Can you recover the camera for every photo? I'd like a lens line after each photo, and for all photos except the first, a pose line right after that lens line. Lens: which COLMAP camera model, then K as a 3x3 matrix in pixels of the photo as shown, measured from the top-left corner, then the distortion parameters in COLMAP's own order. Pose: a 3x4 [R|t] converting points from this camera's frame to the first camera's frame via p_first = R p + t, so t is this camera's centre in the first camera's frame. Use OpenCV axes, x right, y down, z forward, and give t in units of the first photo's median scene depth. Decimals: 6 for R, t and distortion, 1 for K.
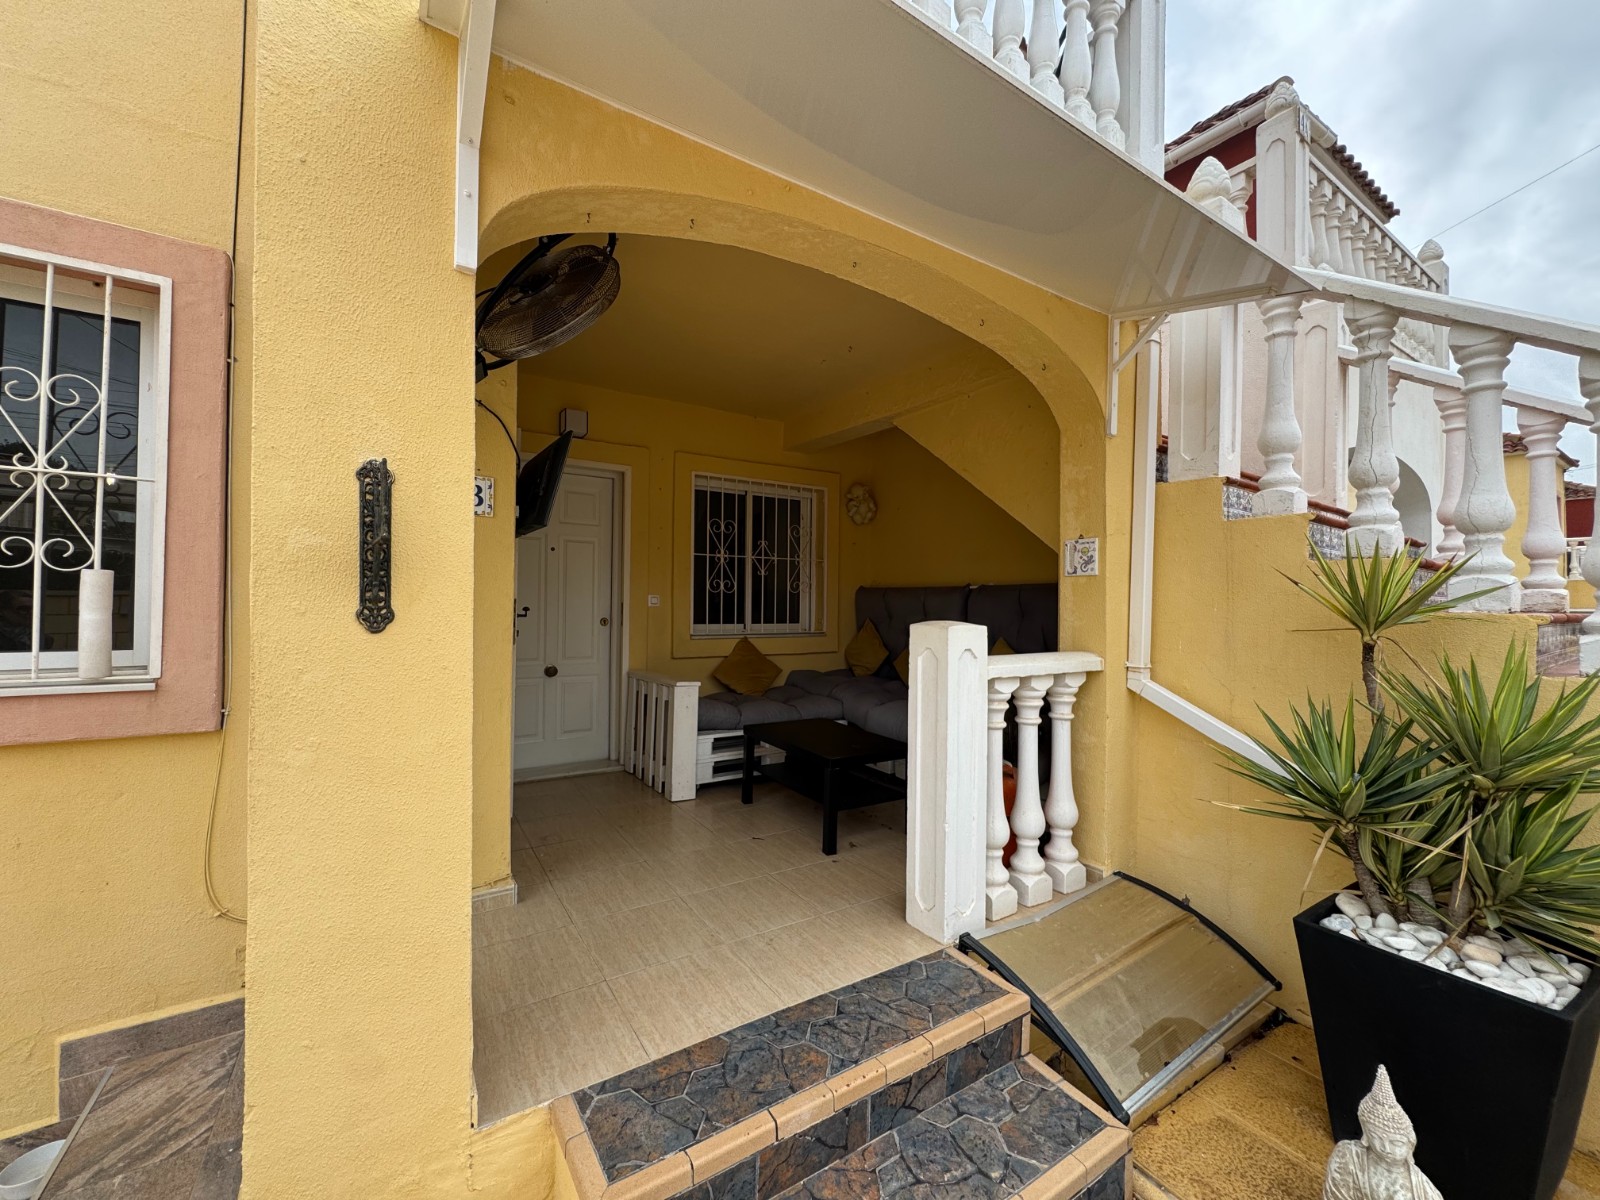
lens RADIAL K [[637.7, 0, 796.0], [0, 637.7, 599.4], [0, 0, 1]] dist [-0.004967, 0.000215]
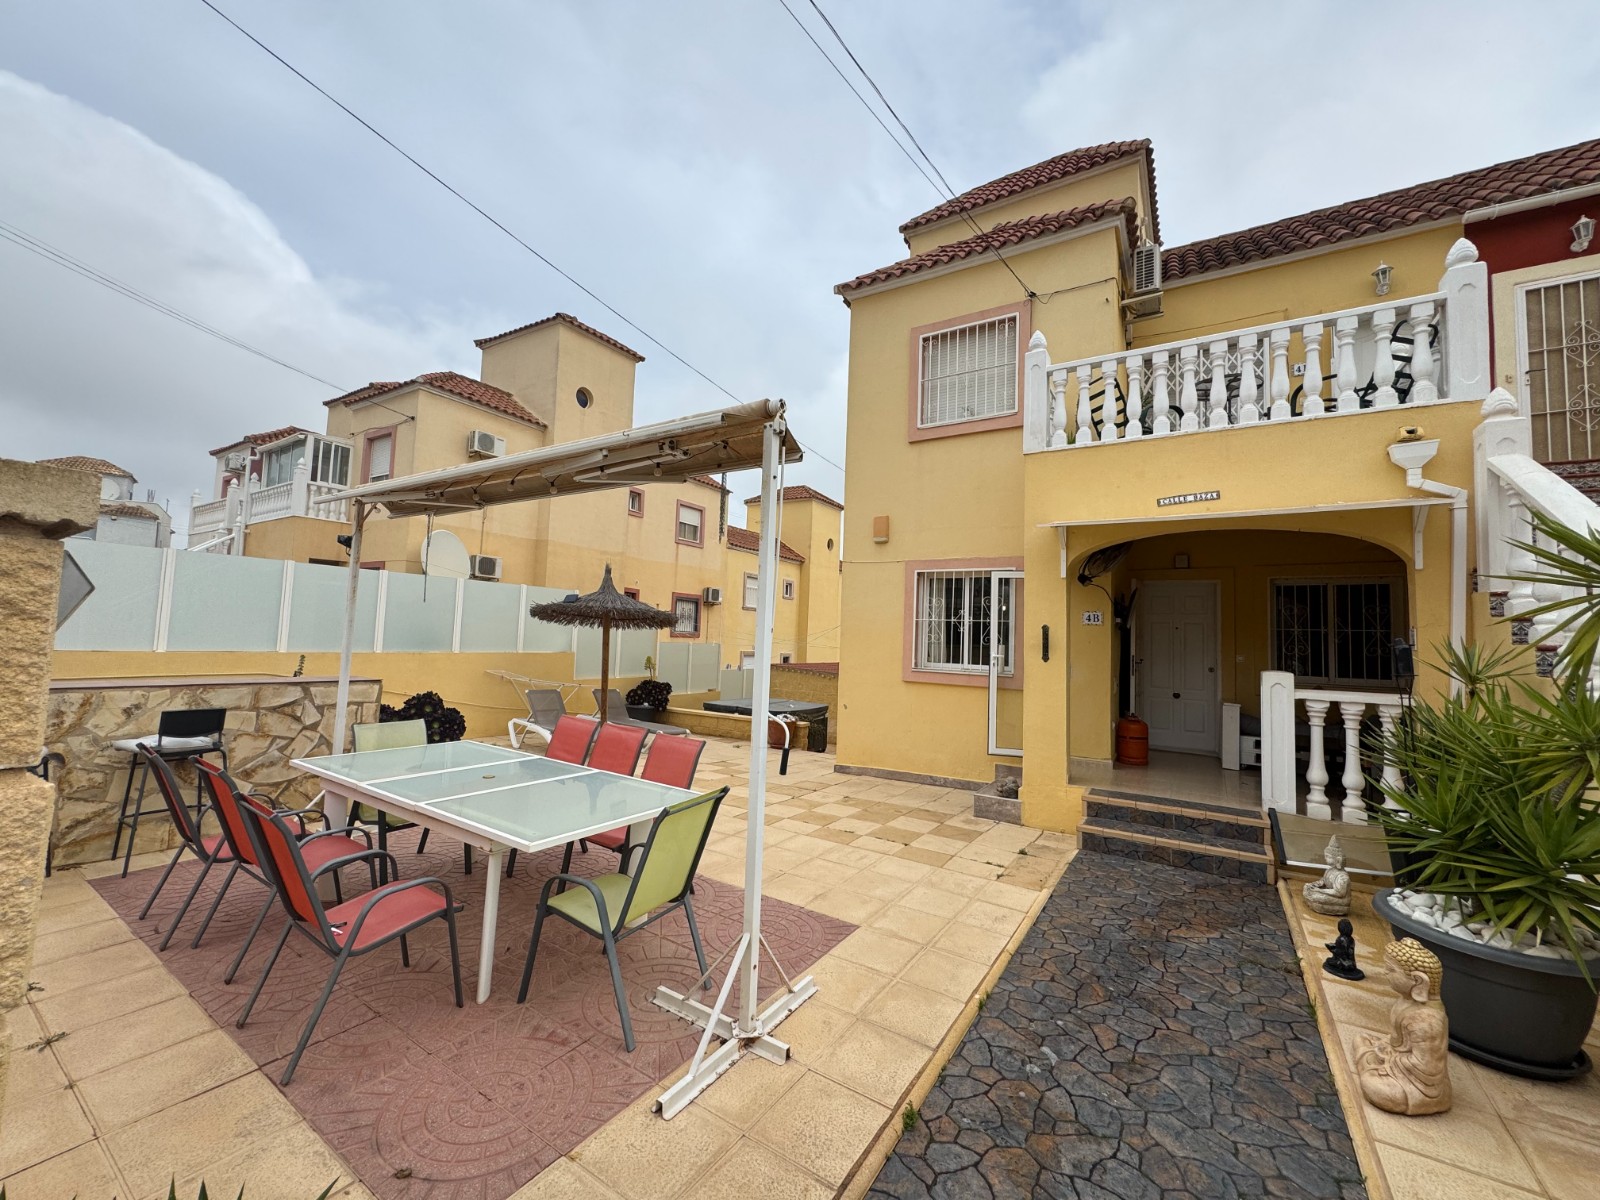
lens RADIAL K [[637.7, 0, 796.0], [0, 637.7, 599.4], [0, 0, 1]] dist [-0.004967, 0.000215]
pose [[0.420549, -0.051211, -0.905823, 1.431779], [-0.021961, 0.997539, -0.066592, -0.028098], [0.907004, 0.047898, 0.418390, -1.330339]]
